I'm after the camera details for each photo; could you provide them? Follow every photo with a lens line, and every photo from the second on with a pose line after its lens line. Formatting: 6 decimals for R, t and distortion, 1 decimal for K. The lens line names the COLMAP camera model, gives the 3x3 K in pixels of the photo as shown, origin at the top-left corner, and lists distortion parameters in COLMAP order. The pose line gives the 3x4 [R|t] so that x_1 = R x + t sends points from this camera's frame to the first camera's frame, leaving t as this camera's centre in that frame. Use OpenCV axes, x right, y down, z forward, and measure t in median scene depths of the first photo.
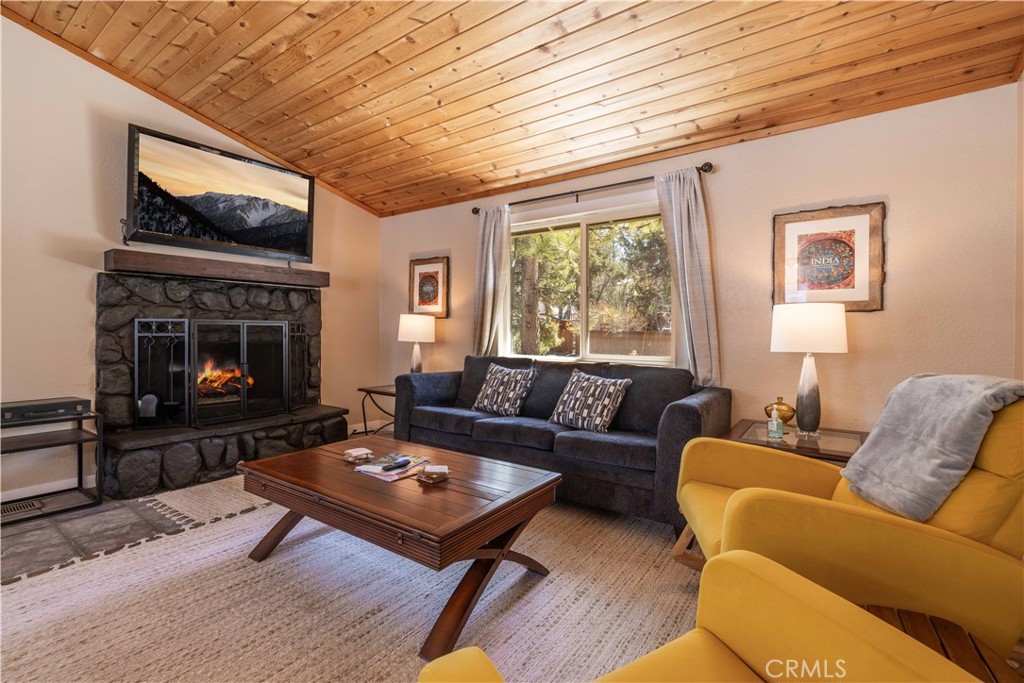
lens RADIAL K [[457.1, 0, 506.8], [0, 457.1, 334.1], [0, 0, 1]] dist [0.004046, 0.001669]
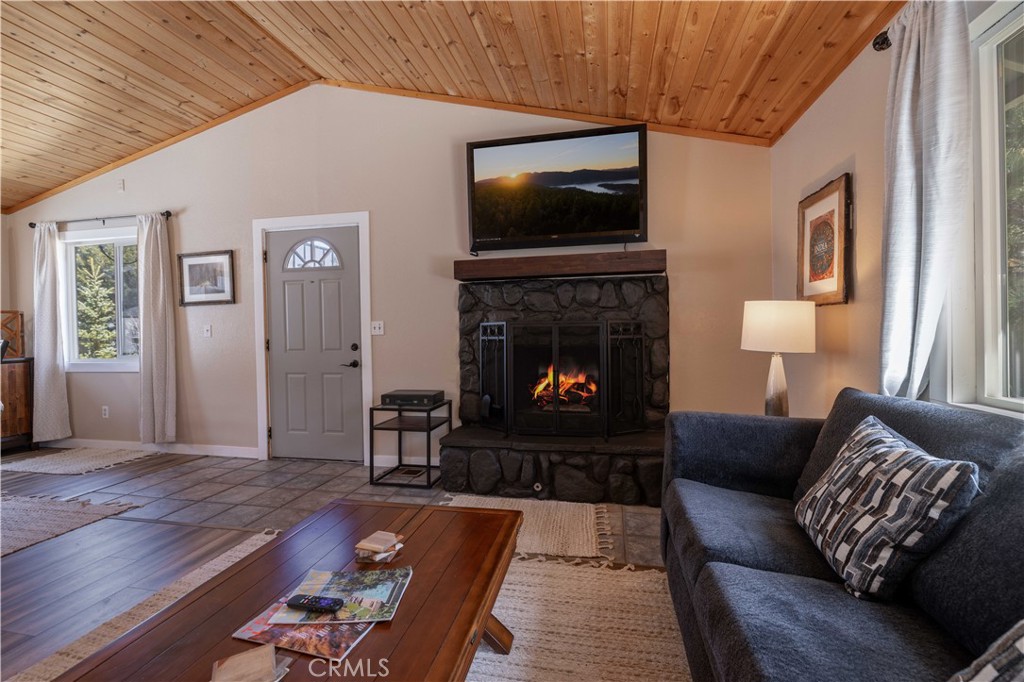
lens RADIAL K [[457.1, 0, 531.4], [0, 457.1, 334.3], [0, 0, 1]] dist [0.004046, 0.001669]
pose [[0.430998, -0.002354, -0.902350, 0.187204], [0.009283, 0.999955, 0.001825, -0.007230], [0.902305, -0.009163, 0.431001, 0.580747]]
